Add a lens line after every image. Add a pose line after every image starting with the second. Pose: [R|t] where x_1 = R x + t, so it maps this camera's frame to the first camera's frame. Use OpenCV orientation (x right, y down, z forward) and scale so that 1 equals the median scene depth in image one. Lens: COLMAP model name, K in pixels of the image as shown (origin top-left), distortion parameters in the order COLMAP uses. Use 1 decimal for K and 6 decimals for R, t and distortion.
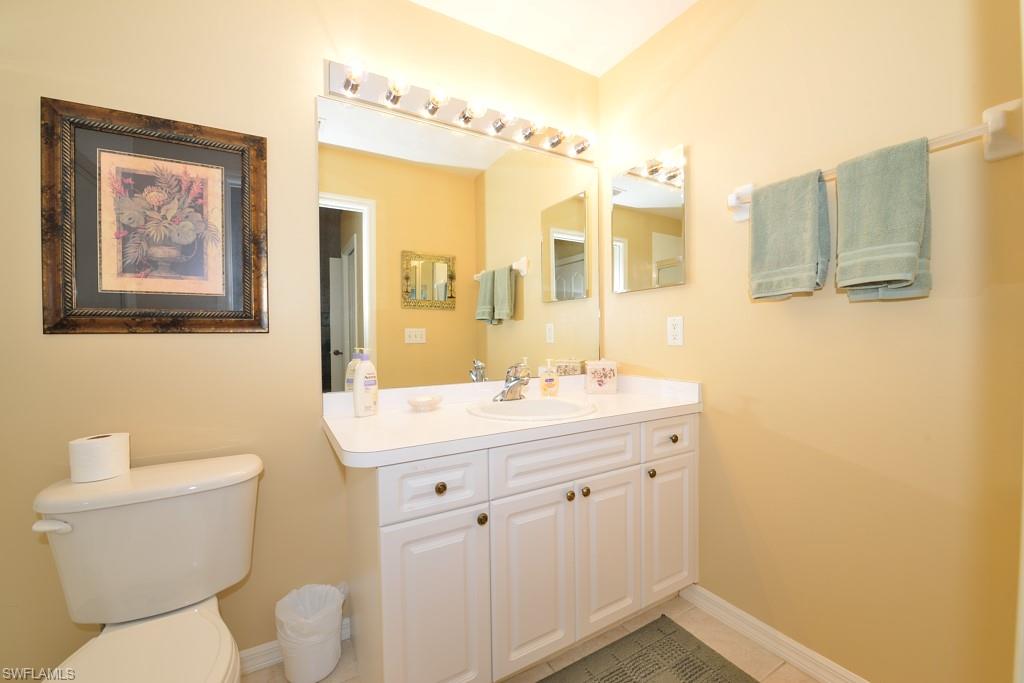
lens RADIAL K [[413.9, 0, 514.2], [0, 413.9, 335.5], [0, 0, 1]] dist [-0.014685, -0.001828]
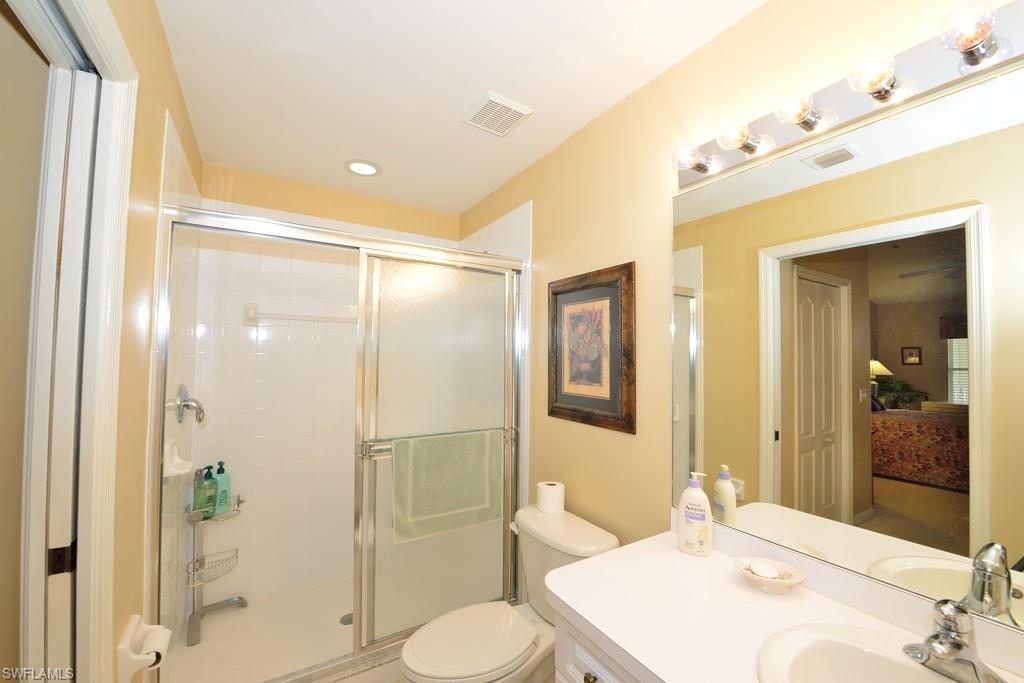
lens RADIAL K [[413.9, 0, 515.0], [0, 413.9, 347.0], [0, 0, 1]] dist [-0.014685, -0.001828]
pose [[0.033198, -0.017370, -0.999298, 0.569505], [-0.020820, 0.999620, -0.018067, -0.239509], [0.999232, 0.021406, 0.032824, 0.701952]]
